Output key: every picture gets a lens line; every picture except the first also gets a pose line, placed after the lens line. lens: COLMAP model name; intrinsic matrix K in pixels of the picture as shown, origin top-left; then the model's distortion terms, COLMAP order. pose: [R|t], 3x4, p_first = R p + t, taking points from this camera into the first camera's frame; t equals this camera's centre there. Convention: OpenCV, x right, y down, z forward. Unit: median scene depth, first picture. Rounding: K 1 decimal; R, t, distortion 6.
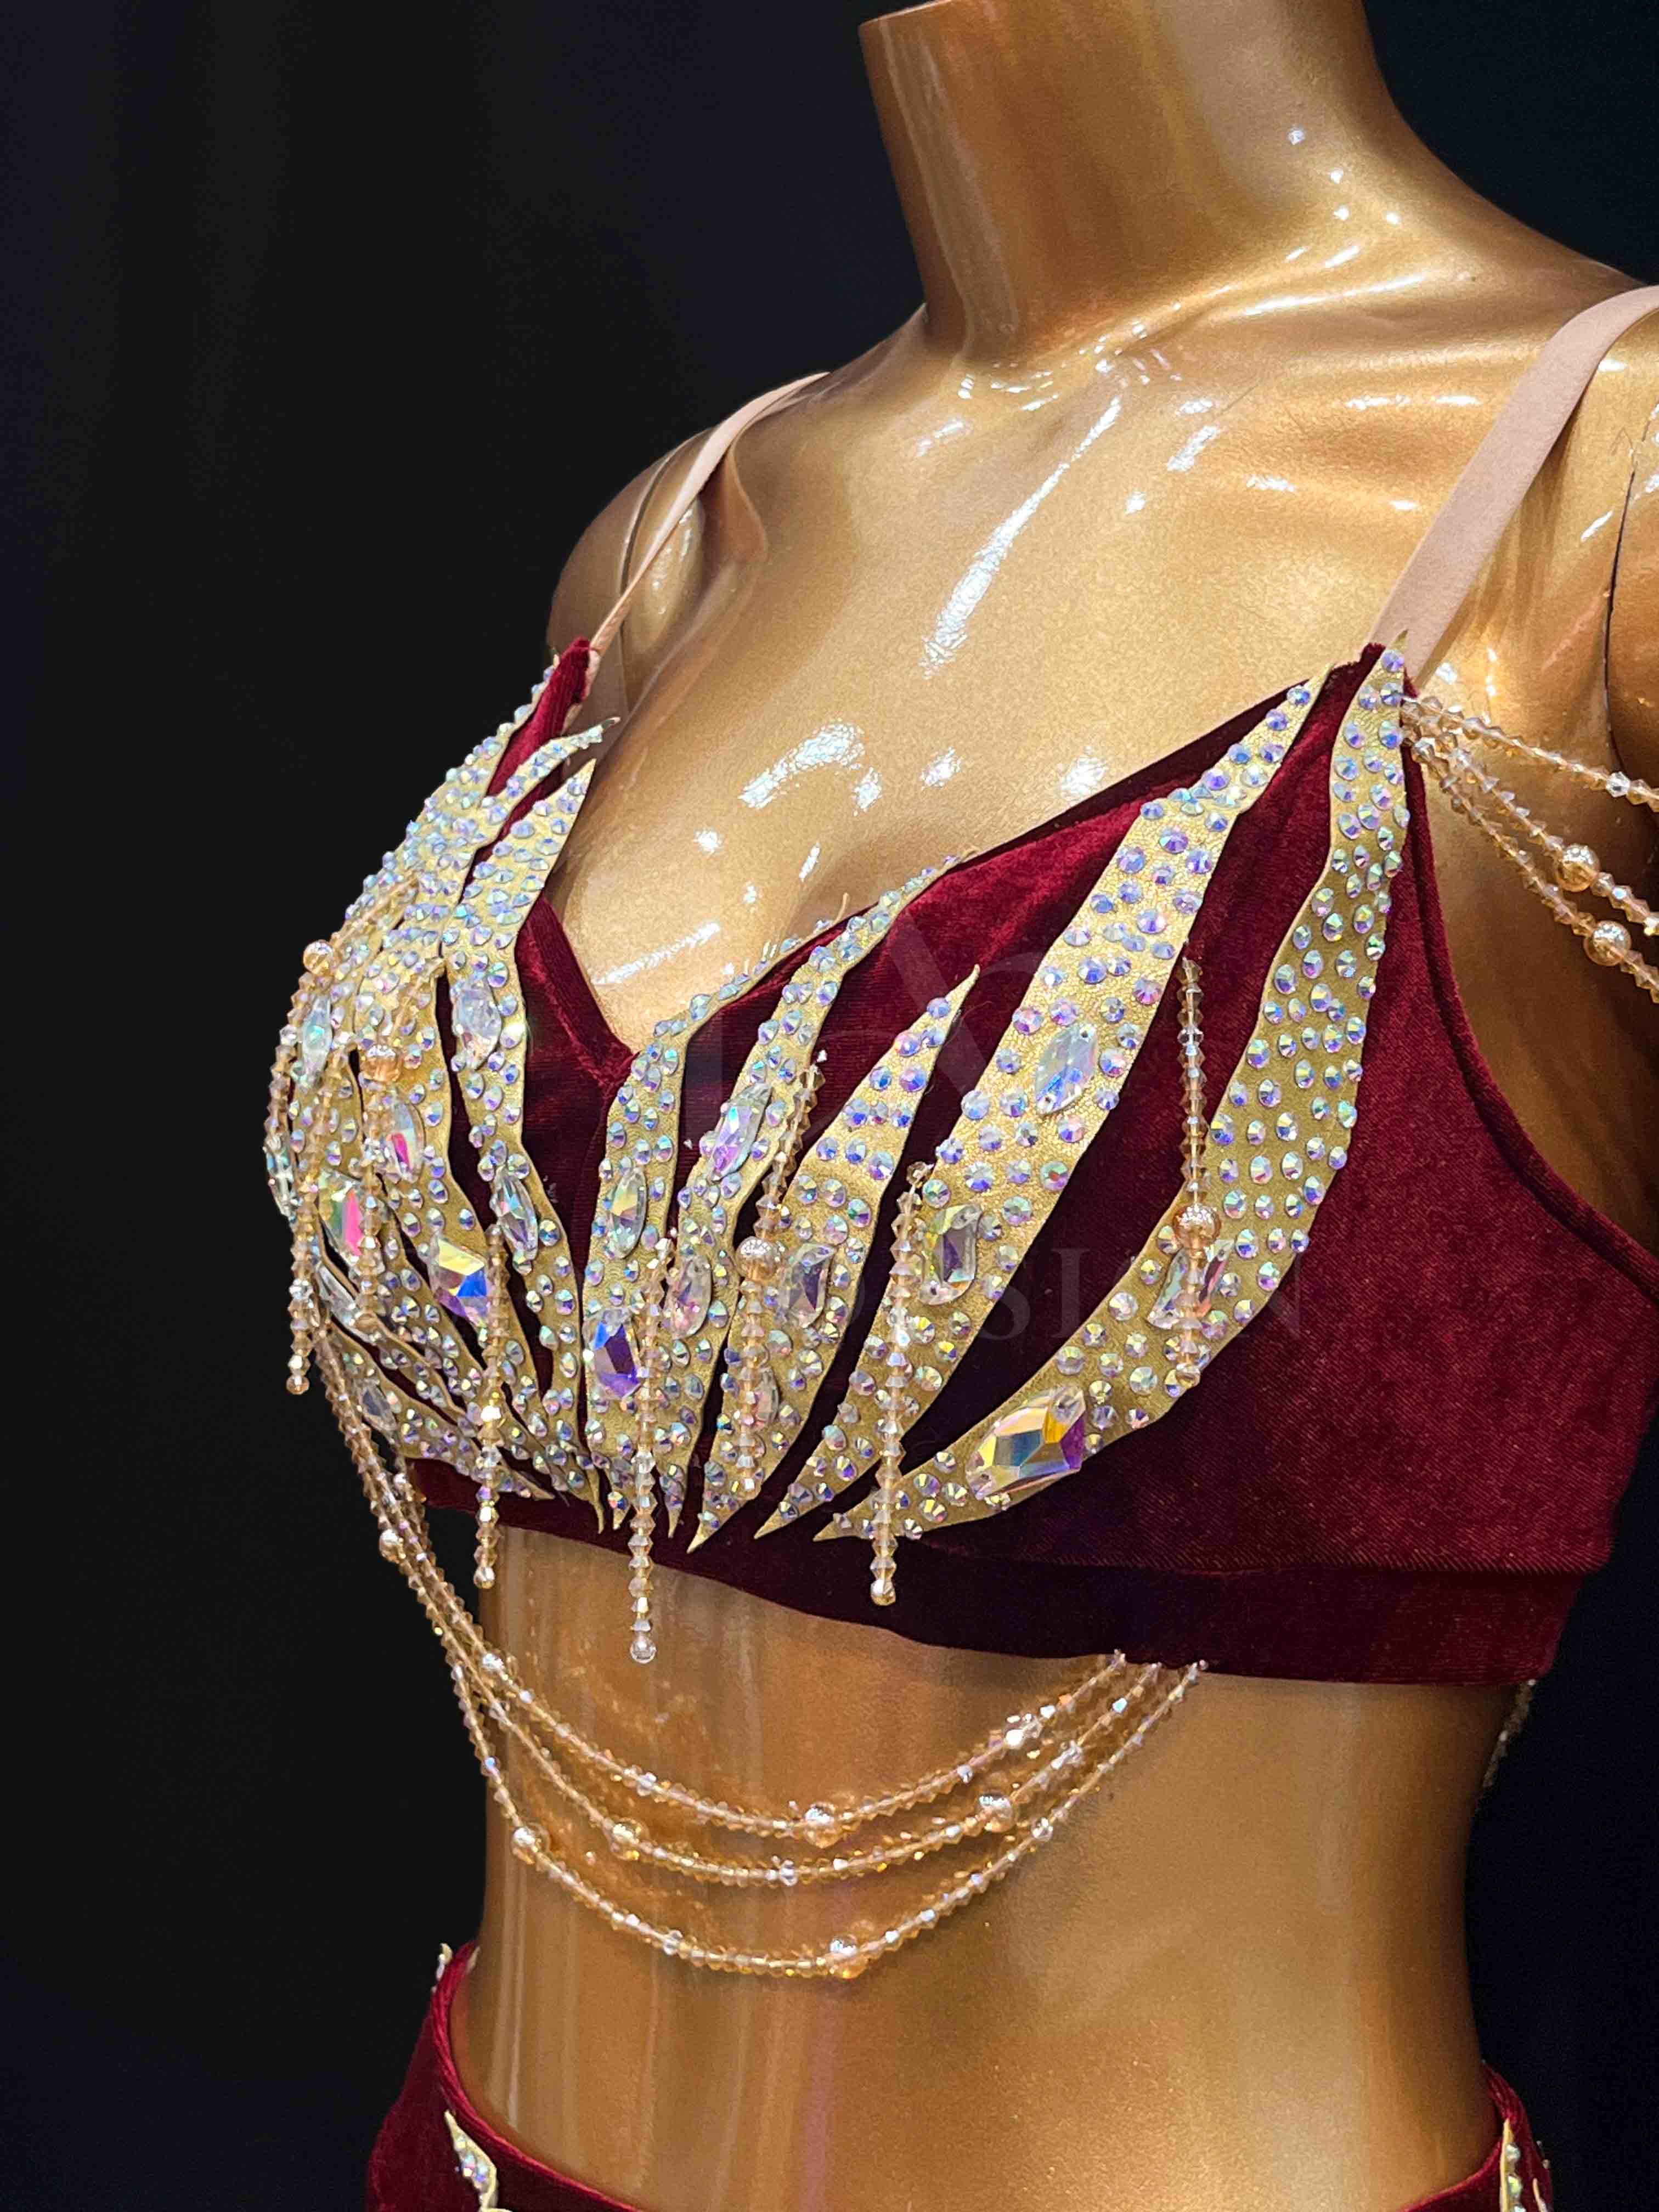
lens RADIAL K [[3619.3, 0, 884.5], [0, 3619.3, 1052.2], [0, 0, 1]] dist [0.120677, 0.000000]
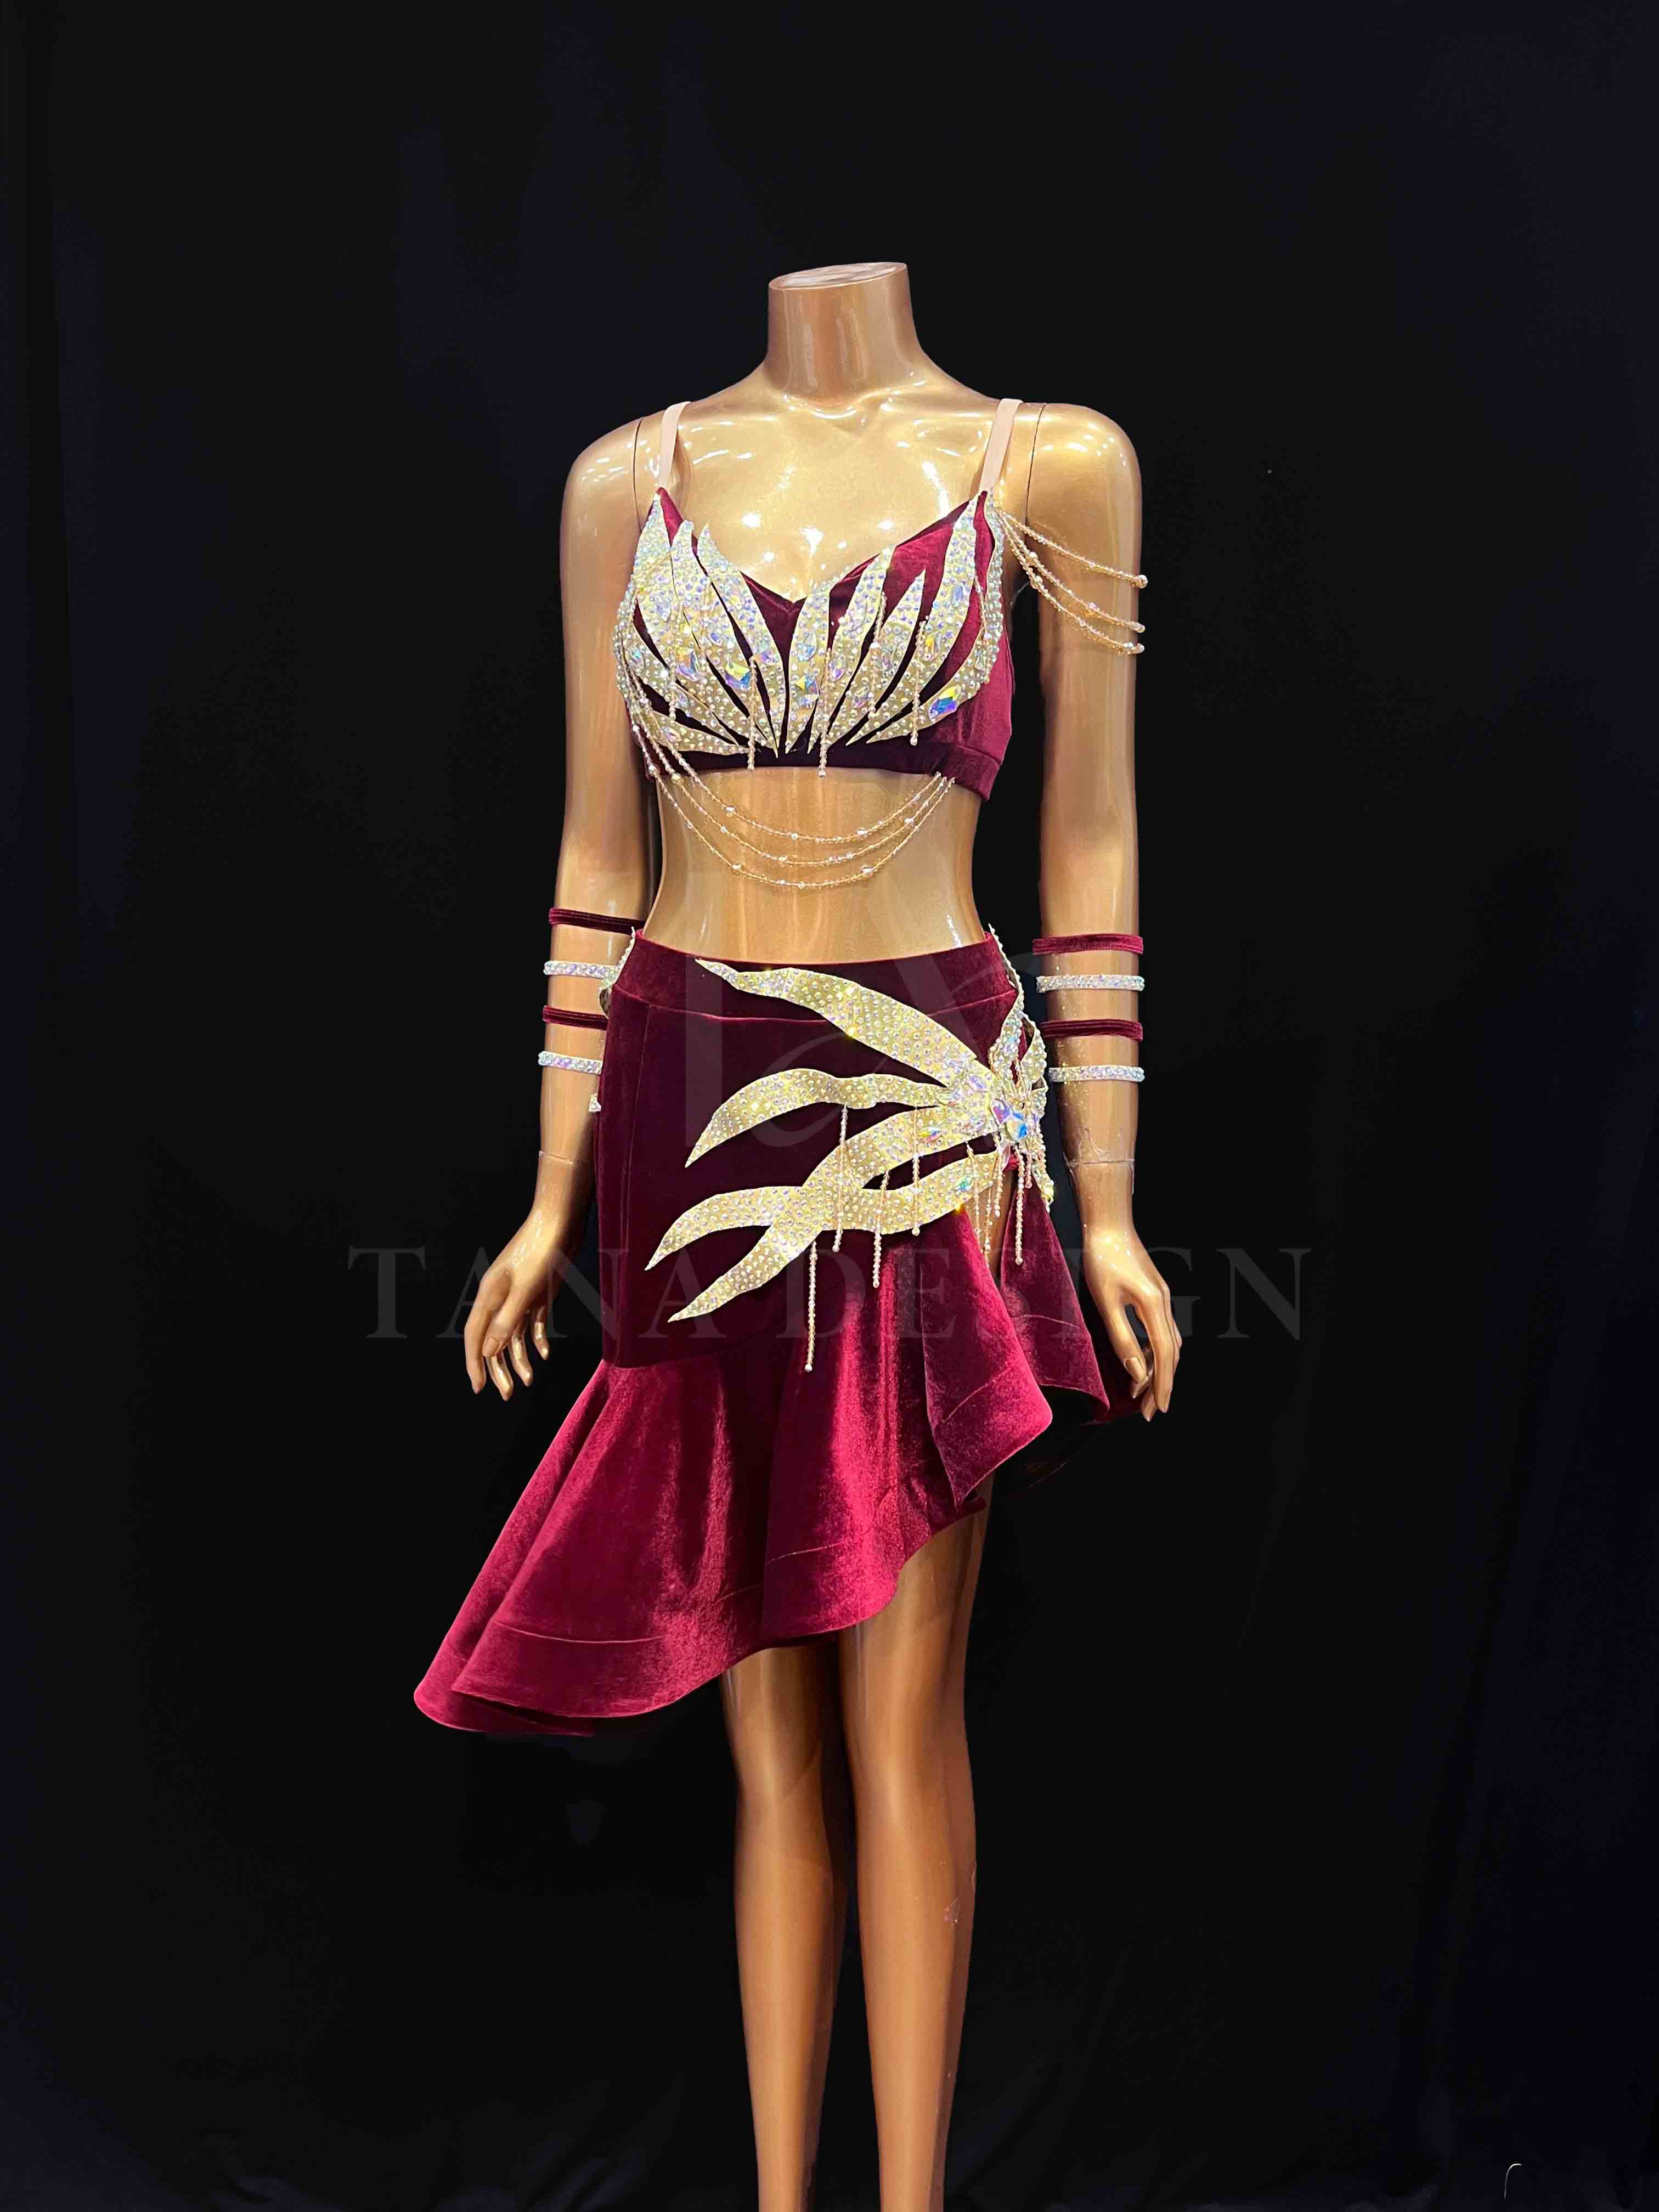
lens RADIAL K [[1810.1, 0, 815.9], [0, 1810.1, 1094.6], [0, 0, 1]] dist [0.049548, 0.005100]
pose [[0.865352, -0.097497, 0.491590, -0.954617], [0.051116, 0.992949, 0.106952, 0.282049], [-0.498551, -0.067423, 0.864234, -0.505687]]
